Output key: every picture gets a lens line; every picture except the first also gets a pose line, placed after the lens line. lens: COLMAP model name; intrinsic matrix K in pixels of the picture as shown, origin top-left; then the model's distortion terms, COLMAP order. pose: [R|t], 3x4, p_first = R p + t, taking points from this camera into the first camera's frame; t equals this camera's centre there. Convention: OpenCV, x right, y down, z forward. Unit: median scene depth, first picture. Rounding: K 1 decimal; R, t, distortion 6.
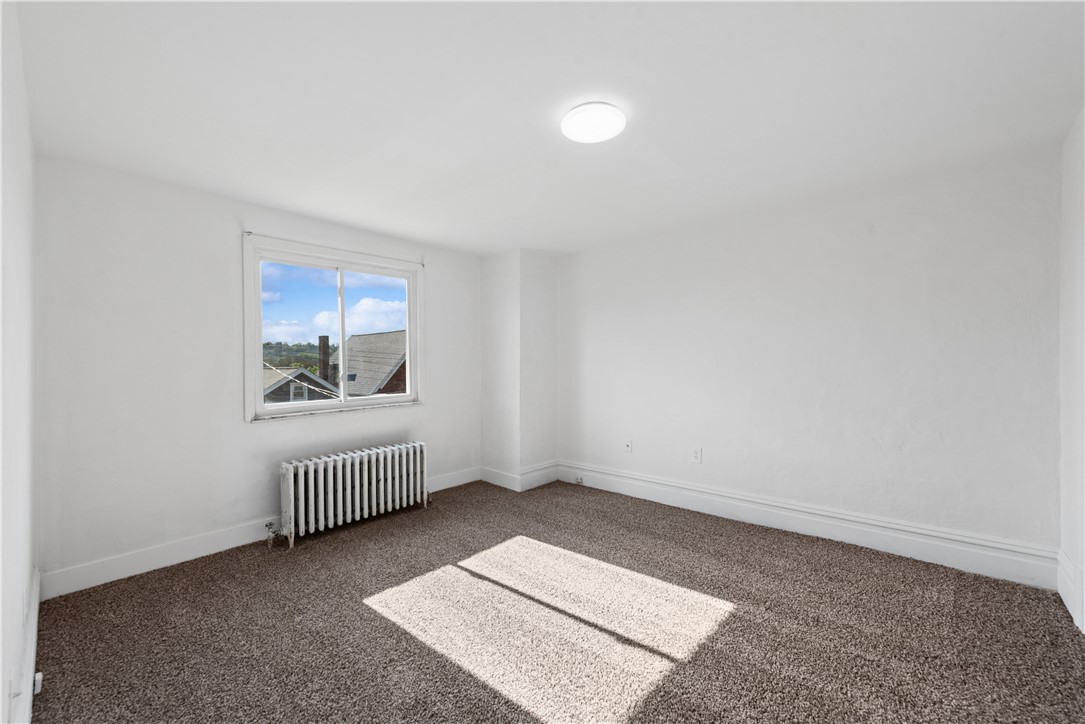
lens RADIAL K [[440.8, 0, 542.5], [0, 440.8, 362.0], [0, 0, 1]] dist [-0.000363, 0.000039]
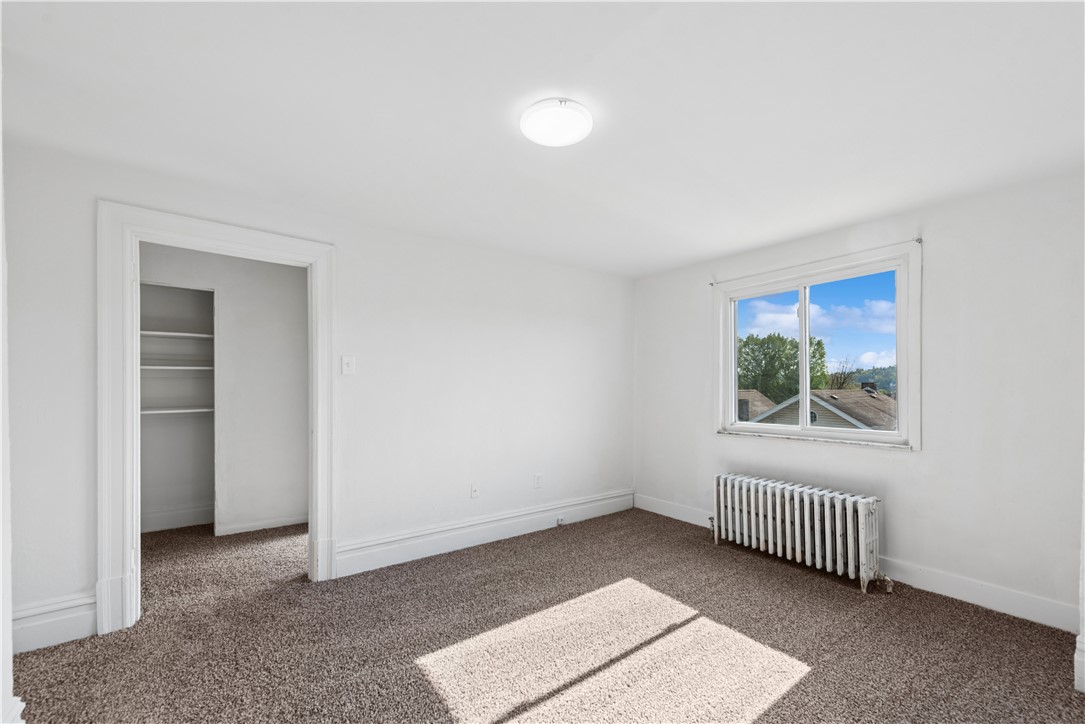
lens RADIAL K [[415.7, 0, 540.2], [0, 415.7, 388.6], [0, 0, 1]] dist [-0.000481, -0.000021]
pose [[-0.194848, 0.009149, -0.980791, 0.548139], [-0.006582, 0.999922, 0.010635, -0.001440], [0.980811, 0.008527, -0.194773, 0.683996]]
